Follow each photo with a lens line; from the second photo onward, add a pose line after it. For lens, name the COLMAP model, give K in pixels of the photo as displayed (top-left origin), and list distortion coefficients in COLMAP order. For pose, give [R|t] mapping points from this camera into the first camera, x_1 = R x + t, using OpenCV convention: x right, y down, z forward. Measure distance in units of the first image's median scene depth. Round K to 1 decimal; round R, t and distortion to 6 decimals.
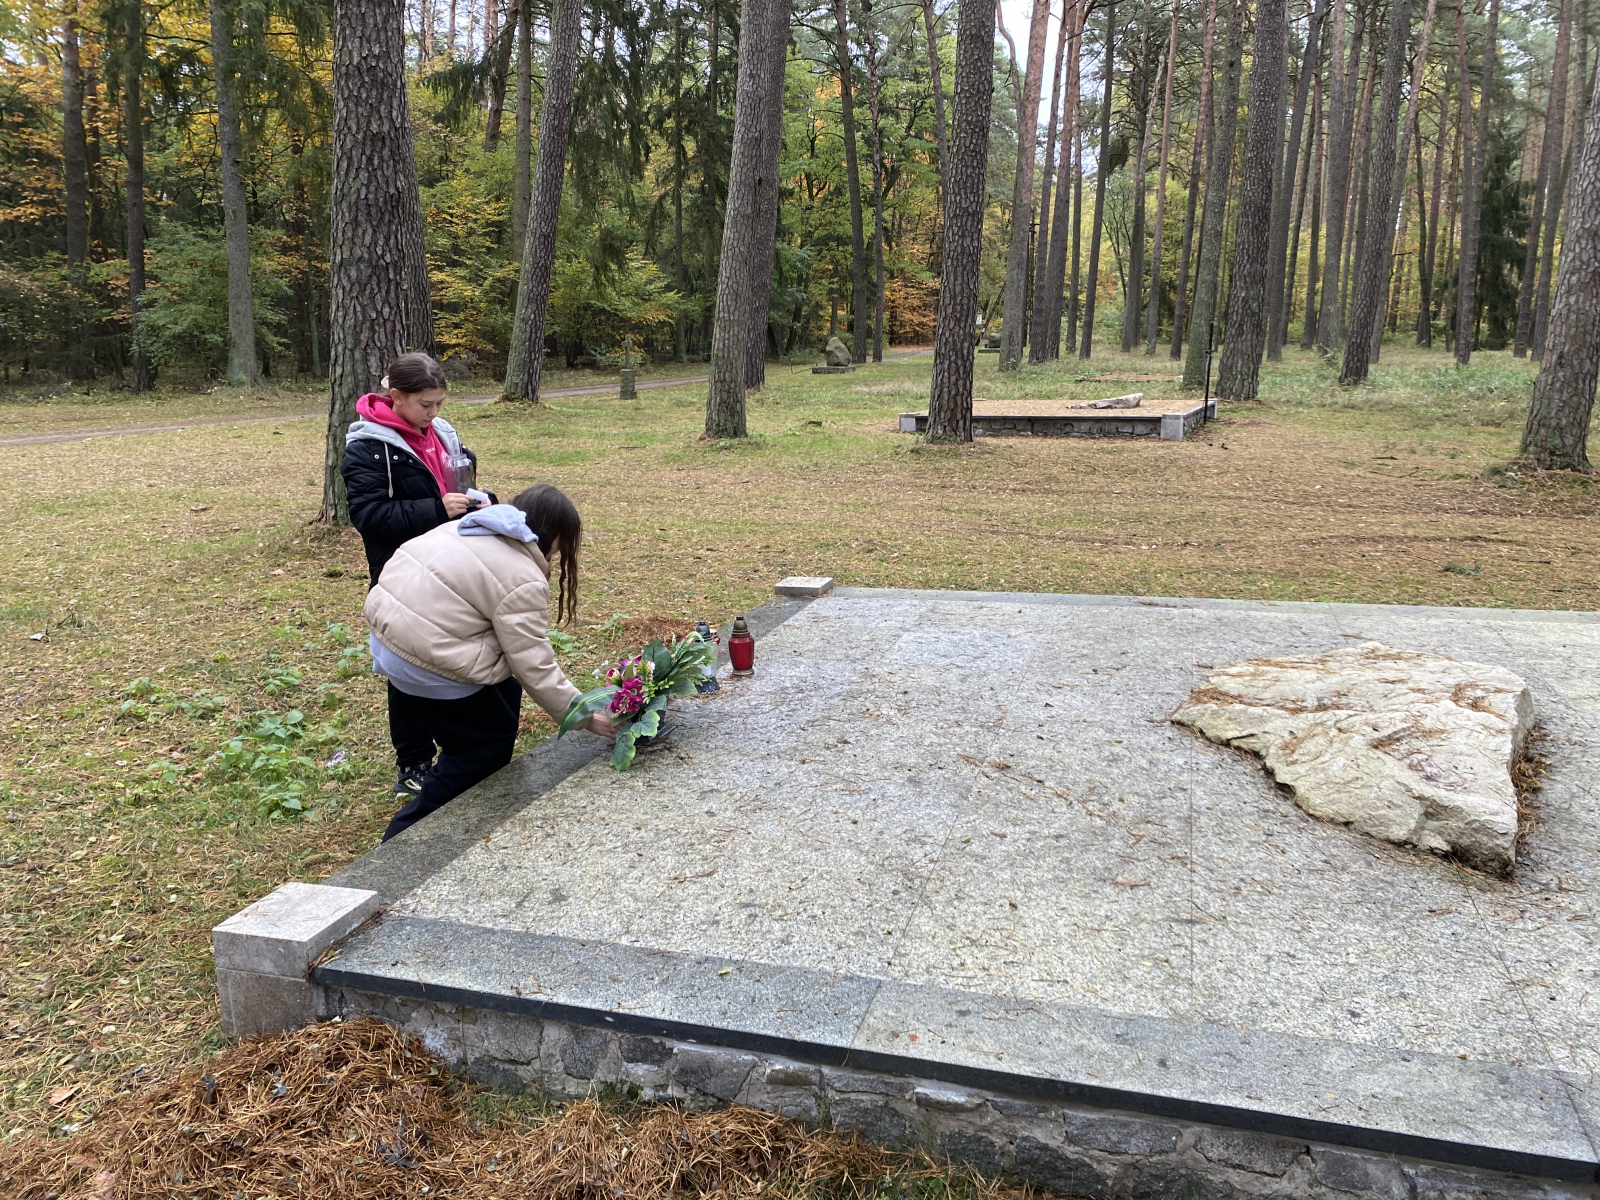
lens RADIAL K [[1225.8, 0, 809.3], [0, 1225.8, 607.8], [0, 0, 1]] dist [0.026580, -0.029576]
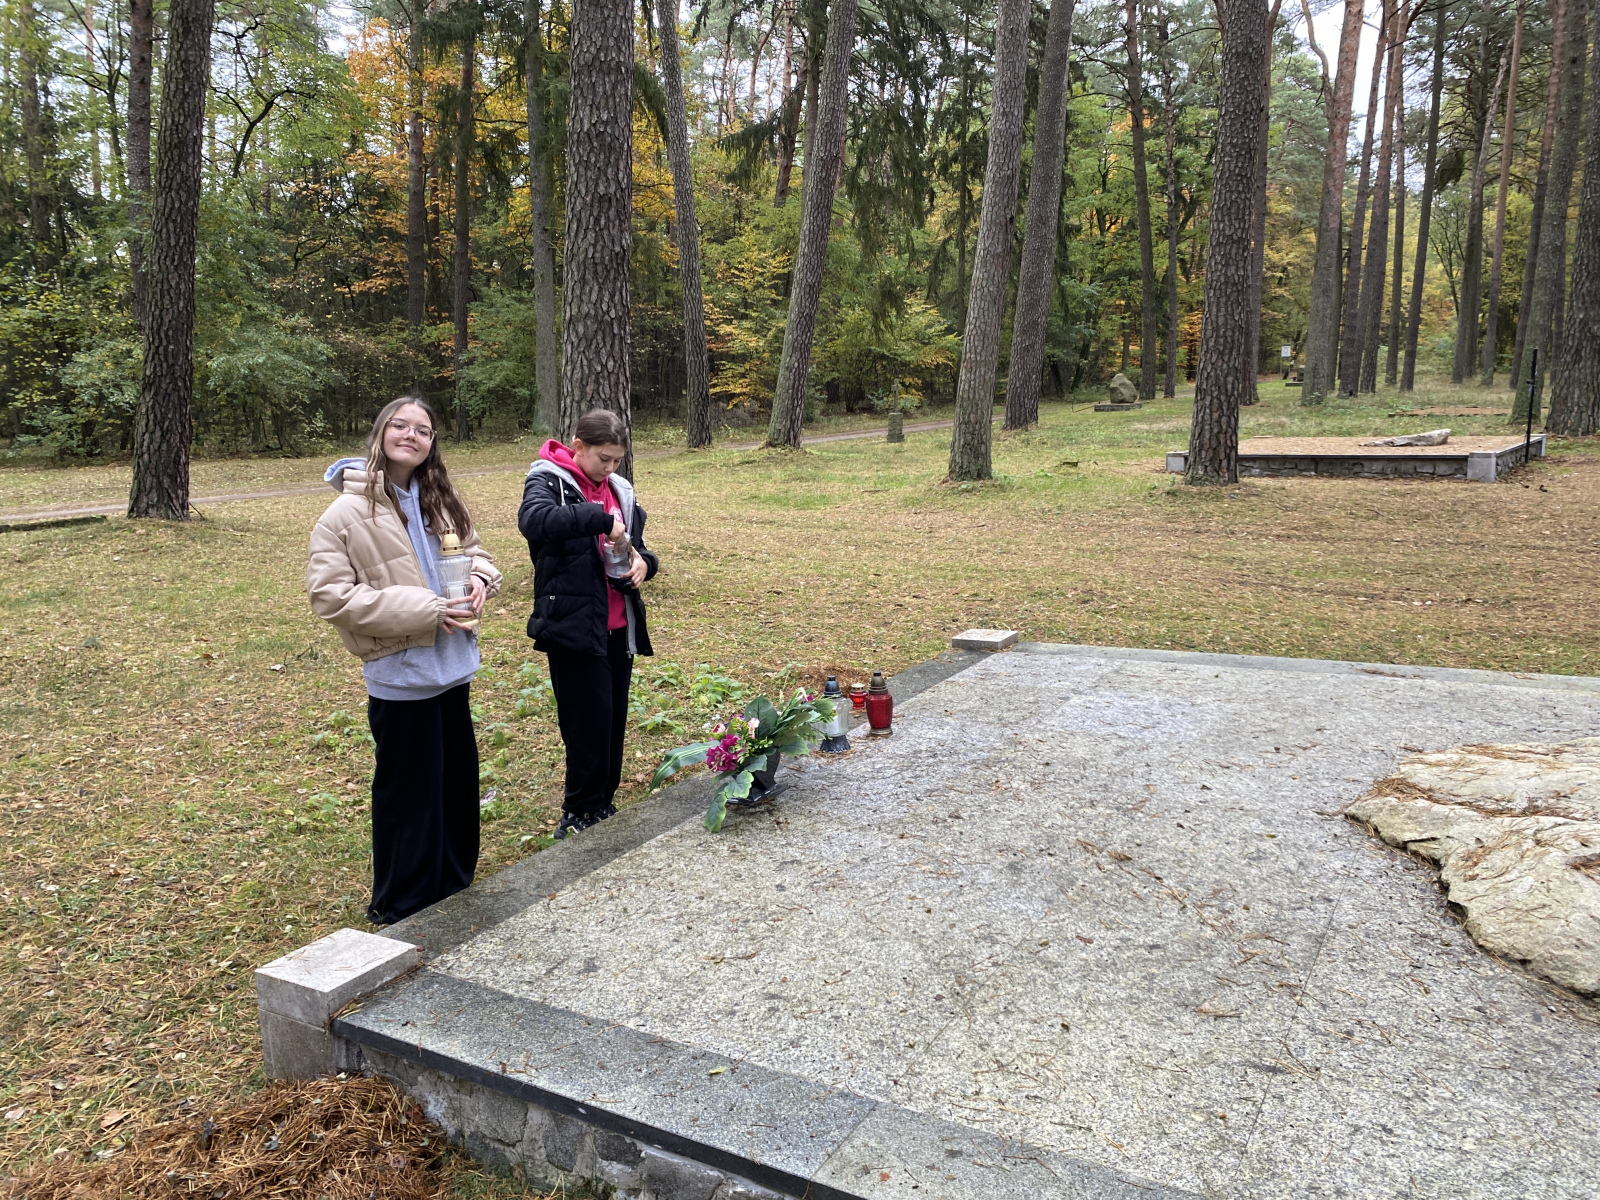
lens RADIAL K [[1225.8, 0, 804.6], [0, 1225.8, 607.1], [0, 0, 1]] dist [0.026580, -0.029576]
pose [[0.969922, 0.020927, -0.242513, 0.095257], [-0.029018, 0.999133, -0.029837, -0.011341], [0.241679, 0.035977, 0.969689, 0.050235]]
